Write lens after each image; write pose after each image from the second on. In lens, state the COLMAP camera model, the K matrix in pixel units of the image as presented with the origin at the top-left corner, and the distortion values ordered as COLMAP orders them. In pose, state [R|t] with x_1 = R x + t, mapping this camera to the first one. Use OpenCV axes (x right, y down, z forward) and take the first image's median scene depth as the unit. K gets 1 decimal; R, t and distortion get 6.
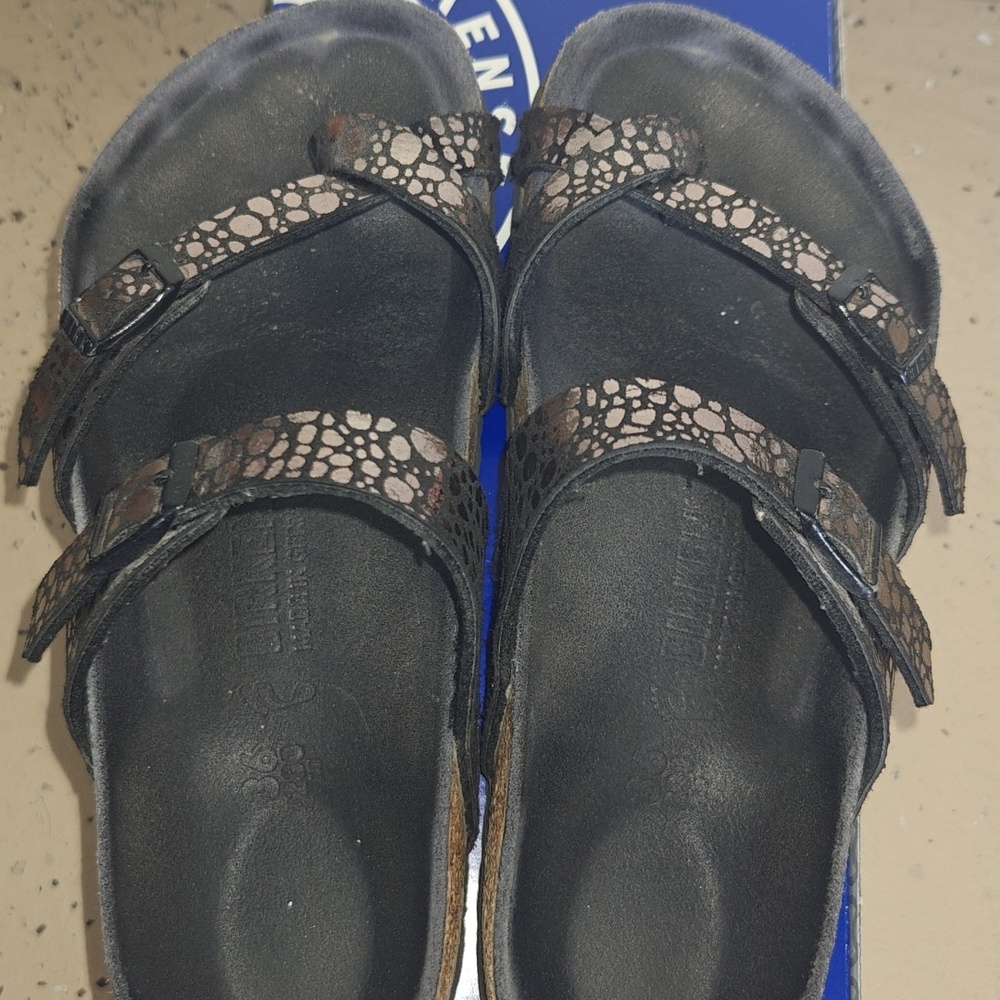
lens RADIAL K [[1640.7, 0, 500.0], [0, 1640.7, 500.0], [0, 0, 1]] dist [0.118178, -0.906723]
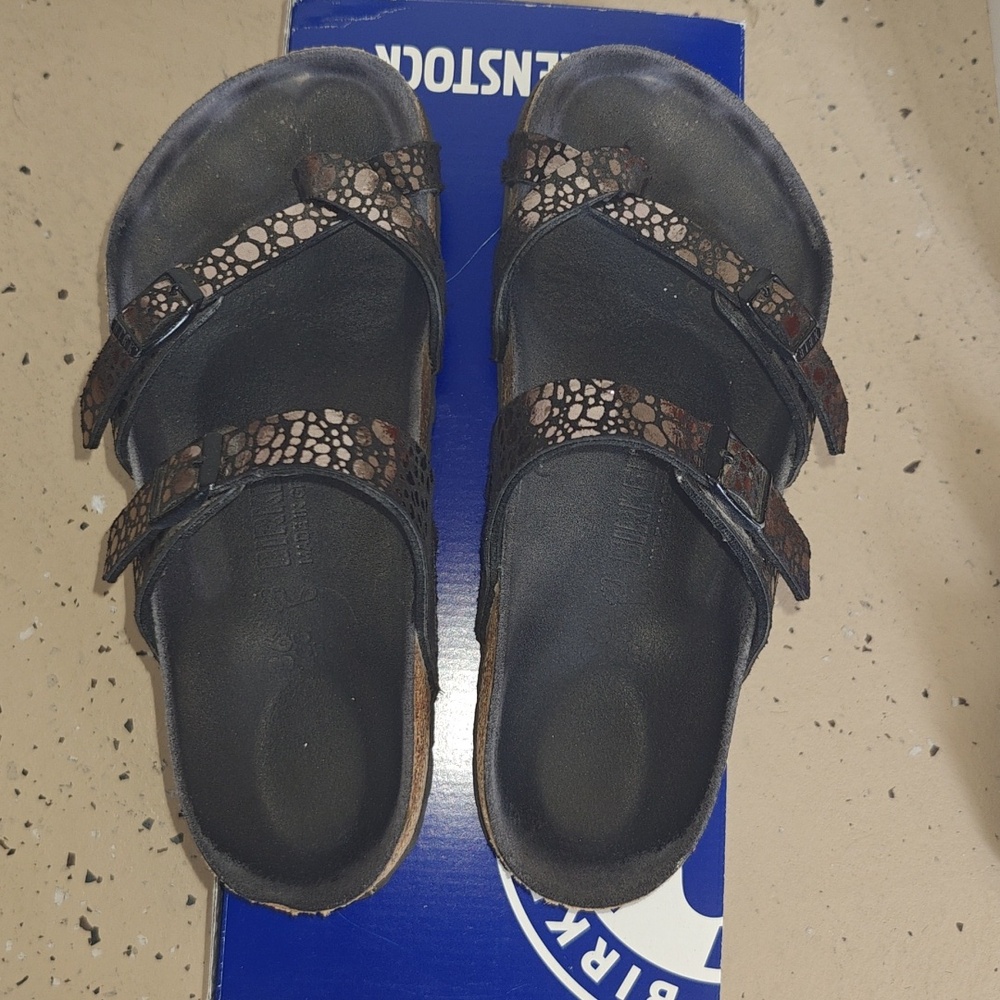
lens RADIAL K [[1846.1, 0, 500.0], [0, 1846.1, 500.0], [0, 0, 1]] dist [-0.047171, 2.277932]
pose [[0.998969, -0.030501, -0.033627, 0.094354], [0.035128, 0.988525, 0.146916, -0.181106], [0.028760, -0.147946, 0.988577, -0.502038]]
